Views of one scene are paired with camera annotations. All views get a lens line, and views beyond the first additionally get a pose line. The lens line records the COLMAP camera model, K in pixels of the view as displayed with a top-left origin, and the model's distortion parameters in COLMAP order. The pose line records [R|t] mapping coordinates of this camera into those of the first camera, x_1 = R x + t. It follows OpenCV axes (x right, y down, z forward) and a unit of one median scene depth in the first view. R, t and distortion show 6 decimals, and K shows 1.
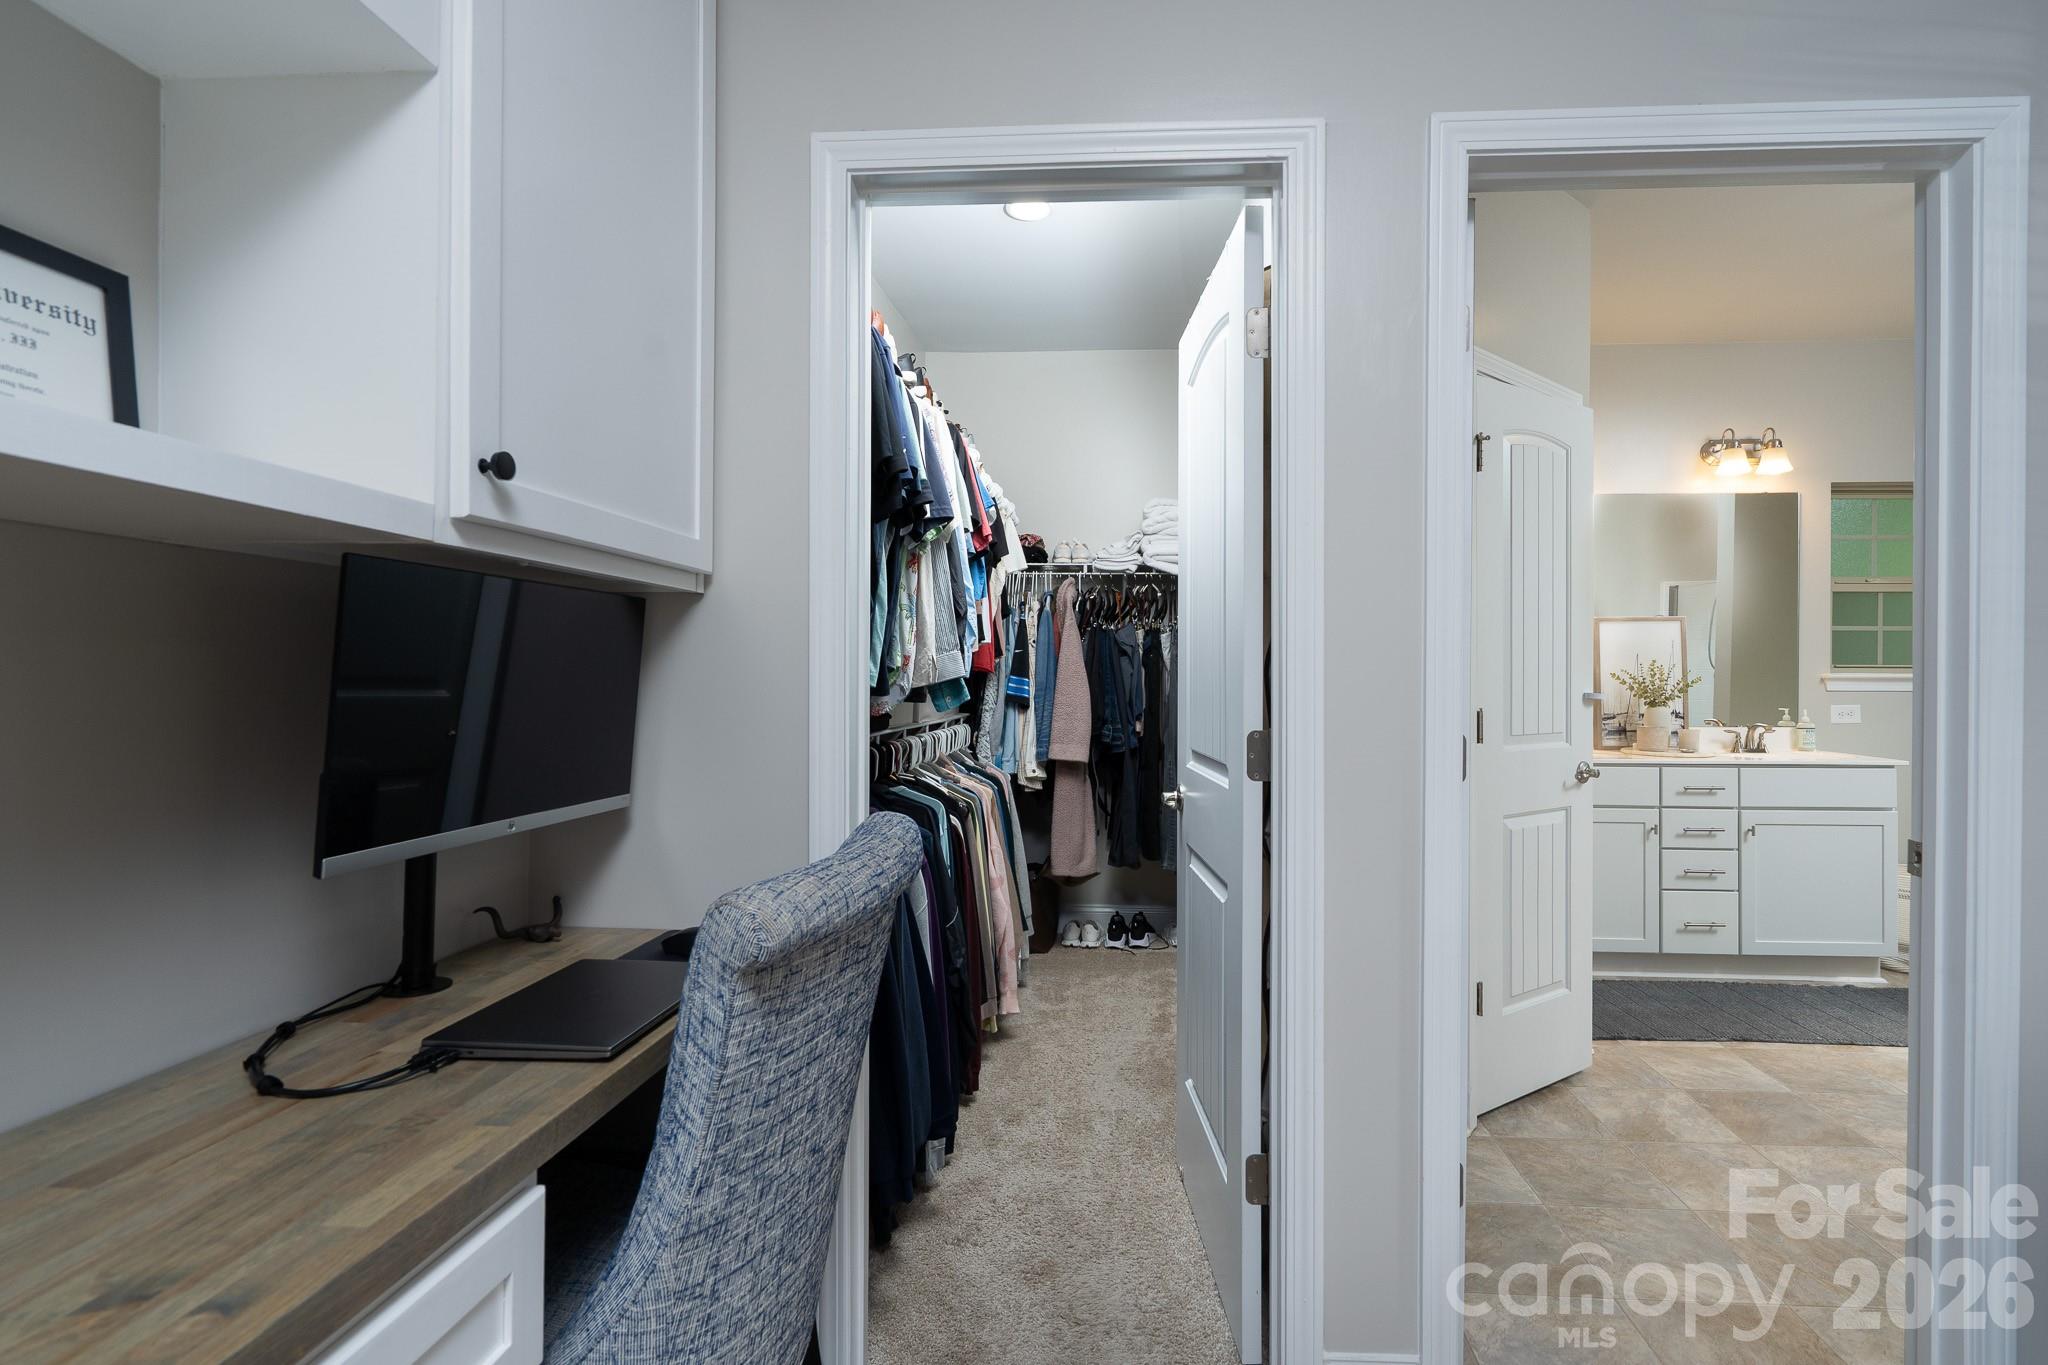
lens RADIAL K [[937.1, 0, 1076.4], [0, 937.1, 677.3], [0, 0, 1]] dist [-0.009548, 0.003132]
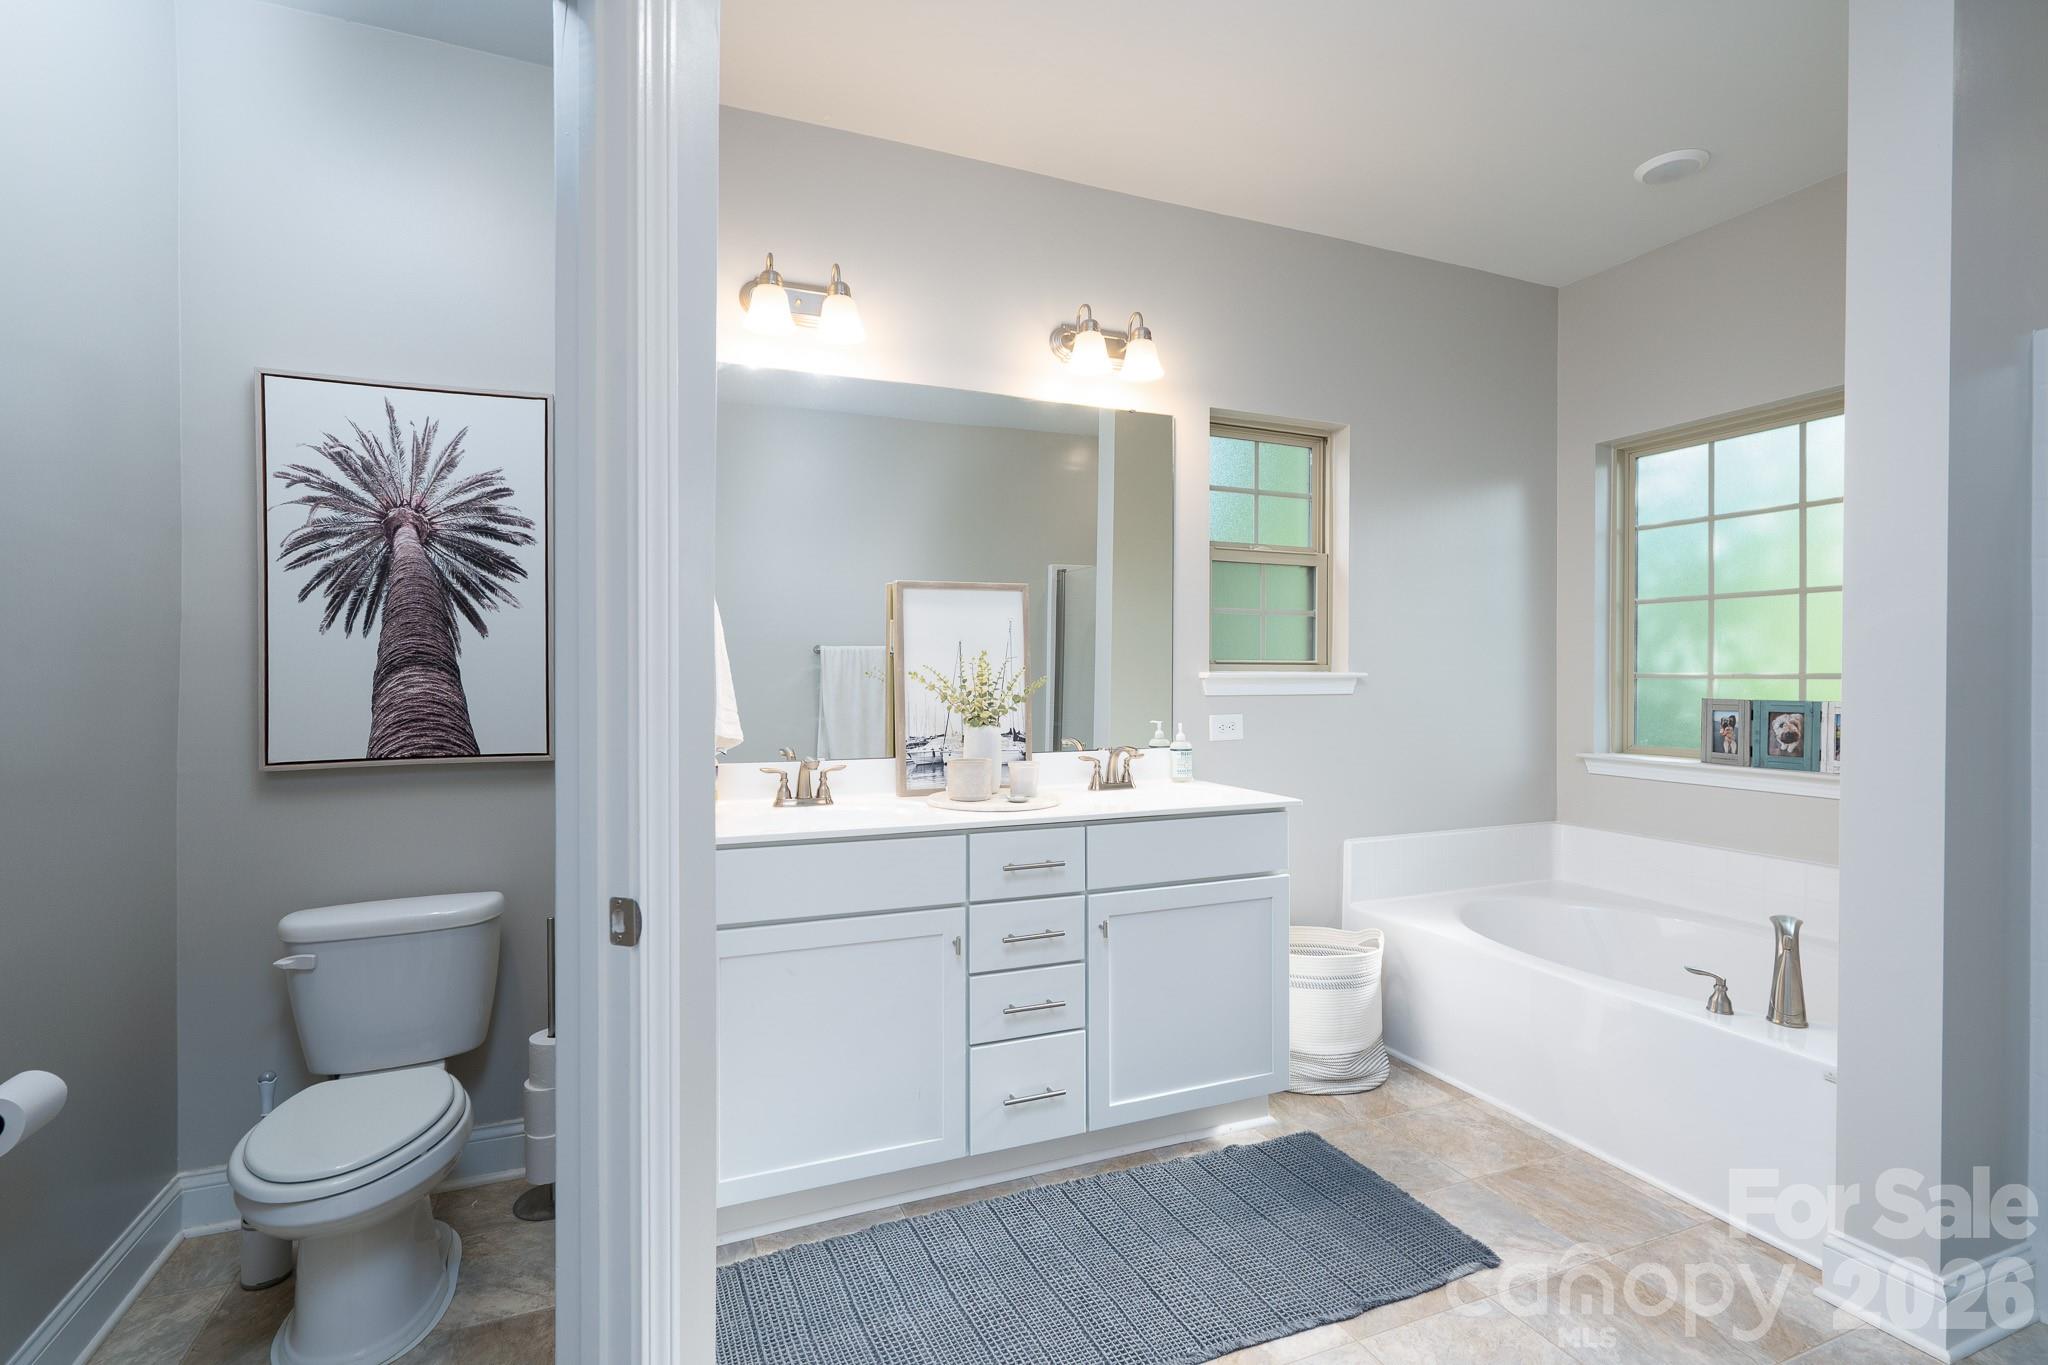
lens RADIAL K [[937.1, 0, 1007.9], [0, 937.1, 675.2], [0, 0, 1]] dist [-0.009548, 0.003132]
pose [[0.898313, -0.003140, 0.439344, 0.393432], [0.002038, 0.999993, 0.002981, -0.003816], [-0.439351, -0.001783, 0.898314, 0.469415]]
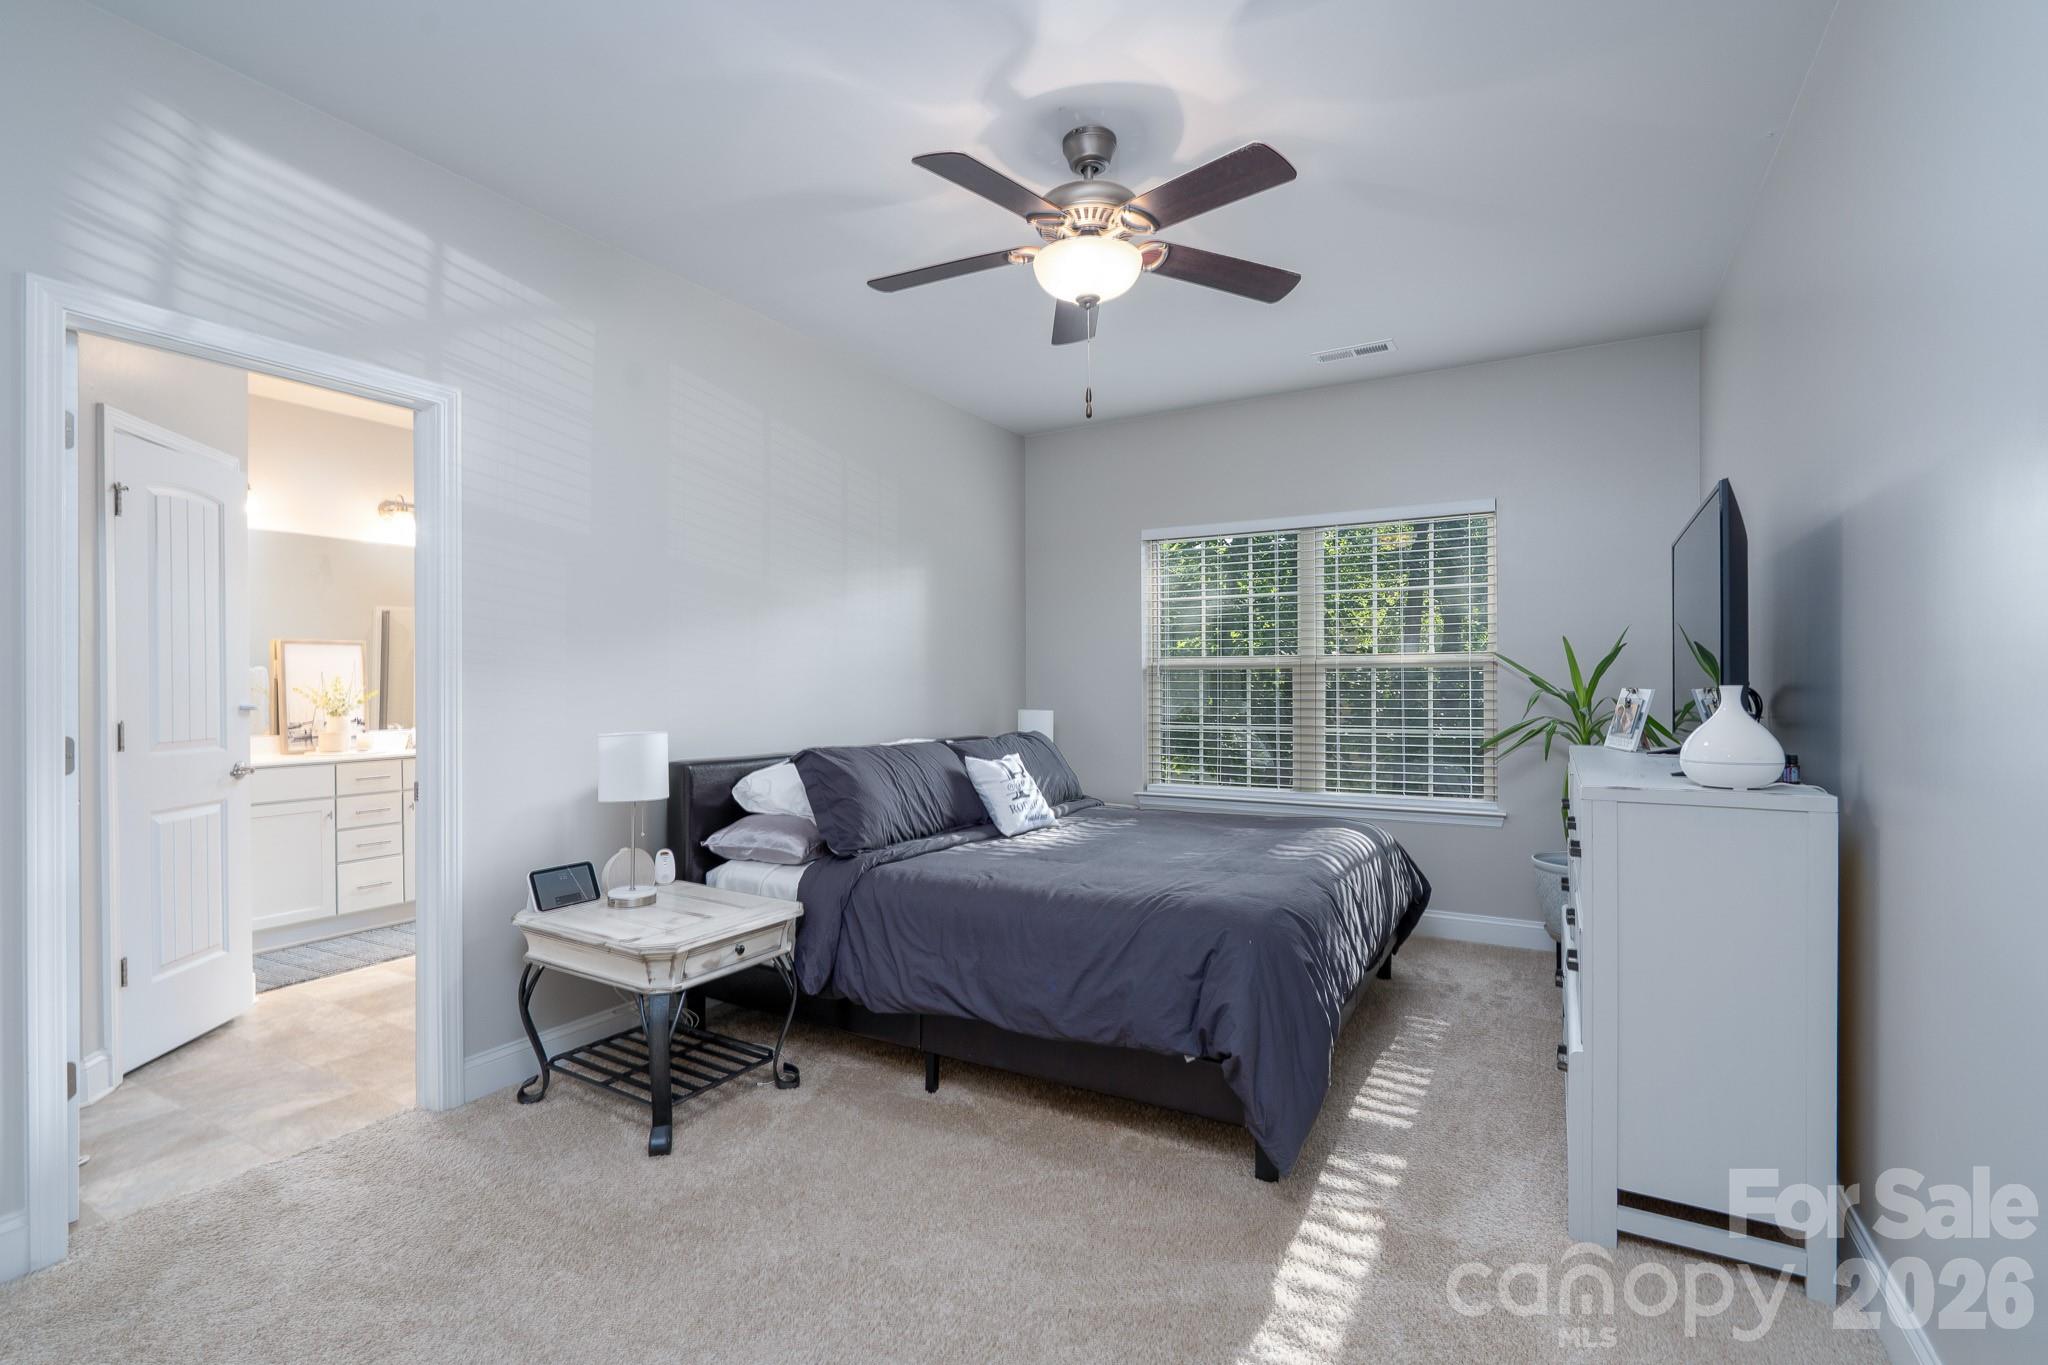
lens RADIAL K [[937.1, 0, 1030.8], [0, 937.1, 685.6], [0, 0, 1]] dist [-0.009548, 0.003132]
pose [[0.437930, -0.009412, 0.898960, -0.077561], [0.012203, 0.999915, 0.004525, -0.001925], [-0.898926, 0.008988, 0.438008, -0.362848]]
